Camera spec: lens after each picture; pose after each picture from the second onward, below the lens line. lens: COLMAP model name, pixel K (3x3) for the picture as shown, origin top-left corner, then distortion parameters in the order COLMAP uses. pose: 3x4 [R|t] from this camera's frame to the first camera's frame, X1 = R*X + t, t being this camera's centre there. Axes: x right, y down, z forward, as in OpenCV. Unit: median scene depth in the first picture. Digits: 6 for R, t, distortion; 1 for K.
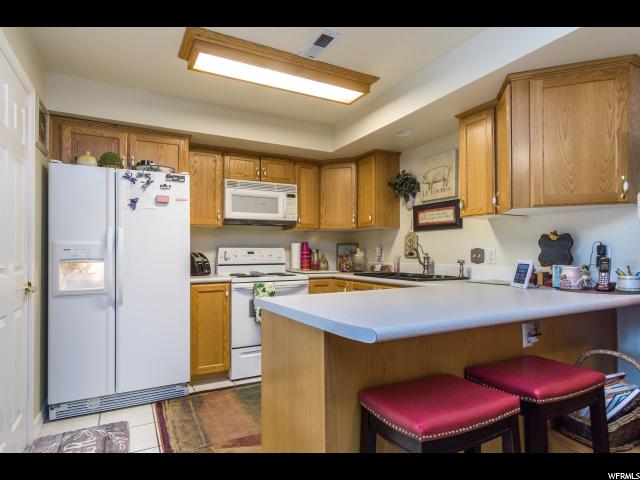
lens RADIAL K [[355.4, 0, 304.7], [0, 355.4, 249.7], [0, 0, 1]] dist [0.001311, 0.000617]
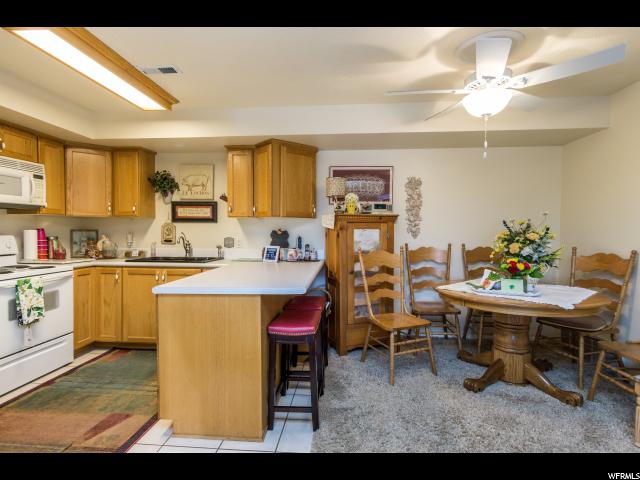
lens RADIAL K [[339.4, 0, 318.8], [0, 339.4, 240.3], [0, 0, 1]] dist [0.003495, 0.002028]
pose [[0.525480, -0.018273, 0.850610, -0.435115], [-0.015295, 0.999405, 0.030918, -0.035115], [-0.850668, -0.029257, 0.524888, -0.038758]]
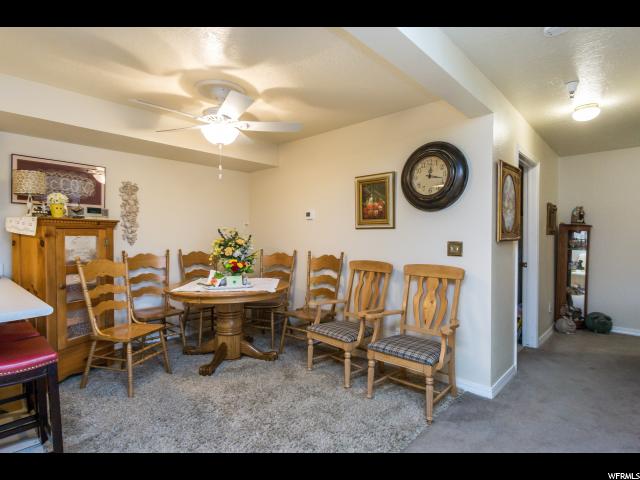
lens RADIAL K [[339.4, 0, 318.8], [0, 339.4, 240.3], [0, 0, 1]] dist [0.003495, 0.002028]
pose [[-0.348765, -0.005260, 0.937195, -0.545330], [-0.011652, 0.999931, 0.001276, -0.035958], [-0.937138, -0.010476, -0.348802, 0.100241]]
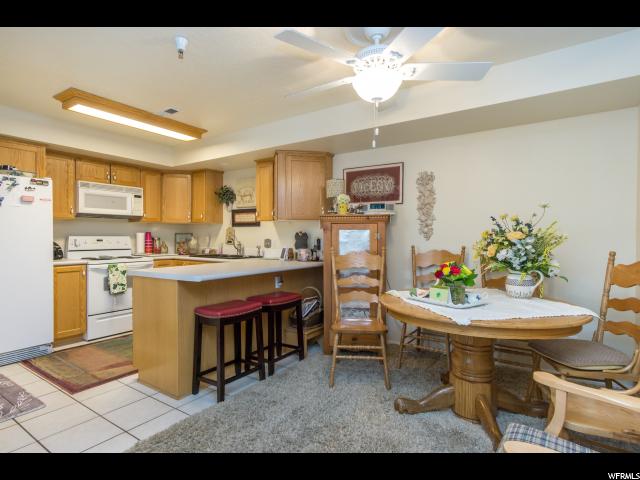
lens RADIAL K [[339.4, 0, 318.8], [0, 339.4, 240.3], [0, 0, 1]] dist [0.003495, 0.002028]
pose [[0.873110, 0.002504, 0.487516, -0.073043], [-0.012504, 0.999773, 0.017260, -0.024393], [-0.487362, -0.021166, 0.872943, -0.443968]]
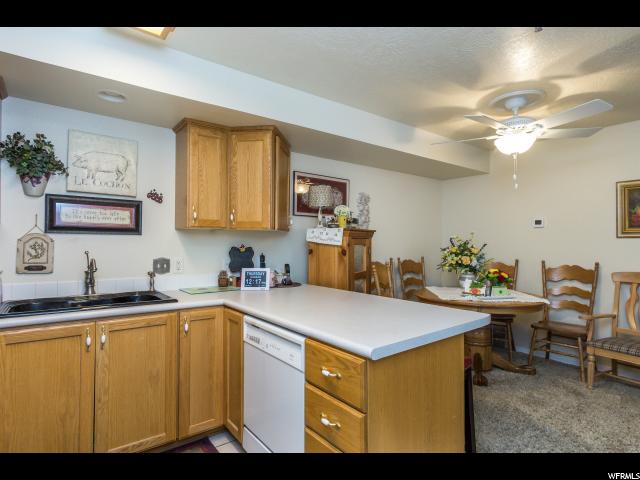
lens RADIAL K [[344.7, 0, 320.0], [0, 344.7, 240.0], [0, 0, 1]] dist [0.002100, 0.000015]
pose [[-0.183280, 0.010999, 0.982999, -0.419270], [-0.015008, 0.999790, -0.013985, -0.038480], [-0.982946, -0.017316, -0.183076, 0.651170]]
